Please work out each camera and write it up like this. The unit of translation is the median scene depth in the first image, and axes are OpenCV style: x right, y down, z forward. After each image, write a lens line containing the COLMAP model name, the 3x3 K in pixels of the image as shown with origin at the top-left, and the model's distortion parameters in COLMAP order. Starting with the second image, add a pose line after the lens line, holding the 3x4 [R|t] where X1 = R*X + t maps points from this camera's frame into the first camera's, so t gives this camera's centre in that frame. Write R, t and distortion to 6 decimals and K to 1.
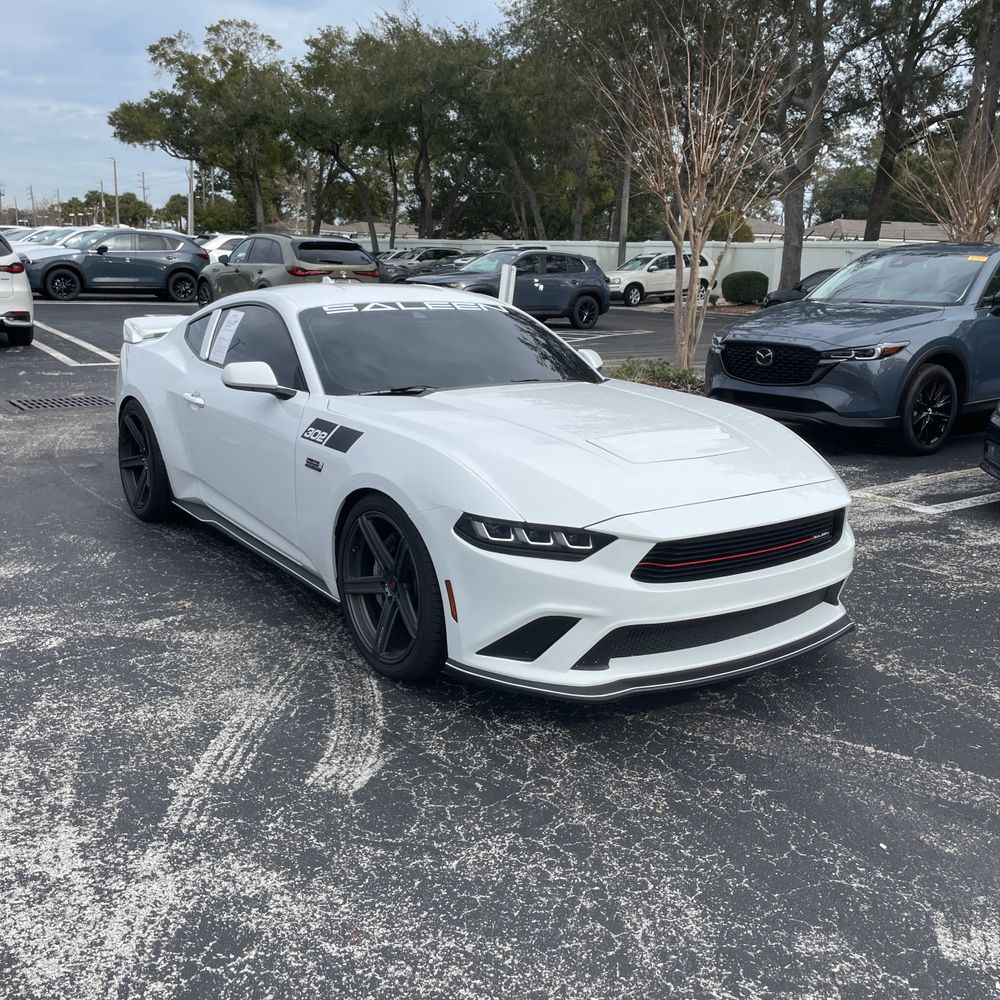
lens RADIAL K [[1015.9, 0, 490.7], [0, 1015.9, 503.3], [0, 0, 1]] dist [0.024078, 0.000000]
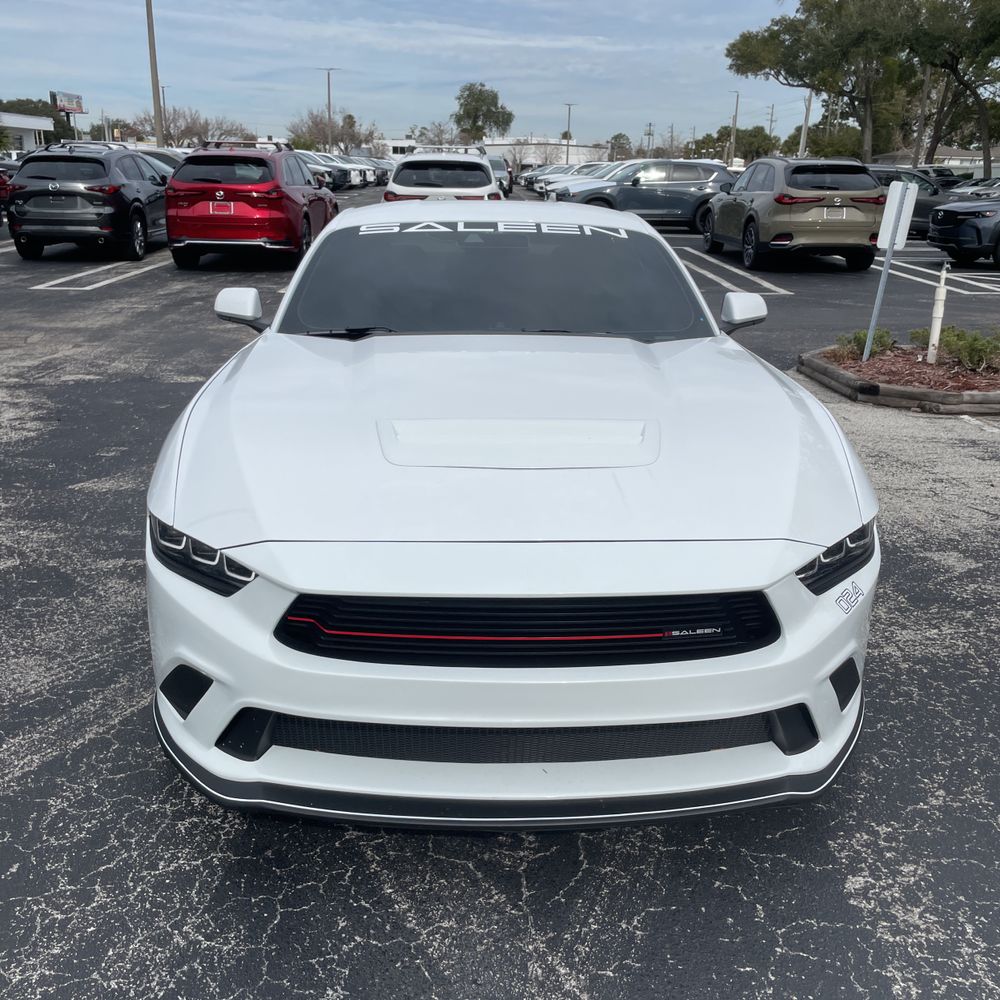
lens RADIAL K [[1015.9, 0, 498.5], [0, 1015.9, 491.0], [0, 0, 1]] dist [0.024078, 0.000000]
pose [[0.840274, 0.143163, -0.522919, 0.087579], [-0.117148, 0.989665, 0.082703, -0.013423], [0.529354, -0.008234, 0.848361, 0.077778]]
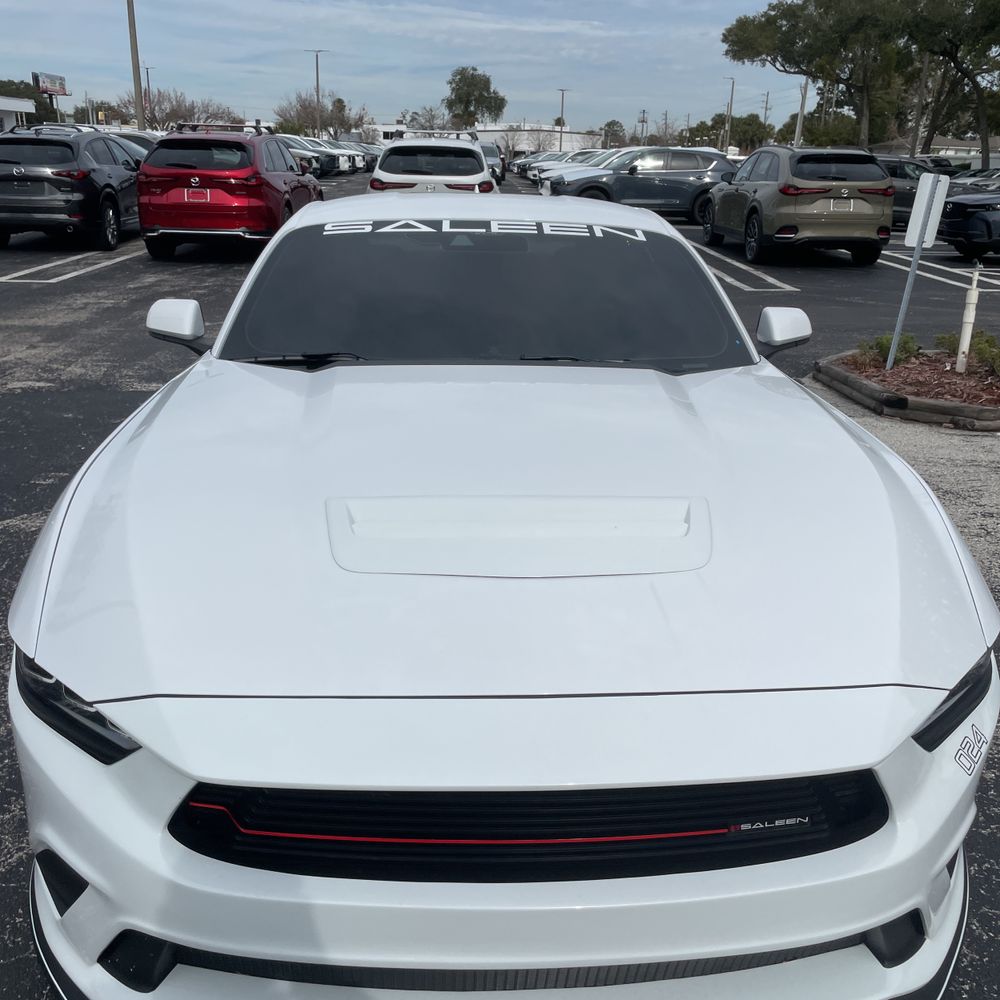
lens RADIAL K [[1015.9, 0, 509.8], [0, 1015.9, 507.9], [0, 0, 1]] dist [0.024078, 0.000000]
pose [[0.849881, 0.157490, -0.502890, 0.070586], [-0.119844, 0.987055, 0.106580, -0.020351], [0.513166, -0.030312, 0.857754, 0.102943]]
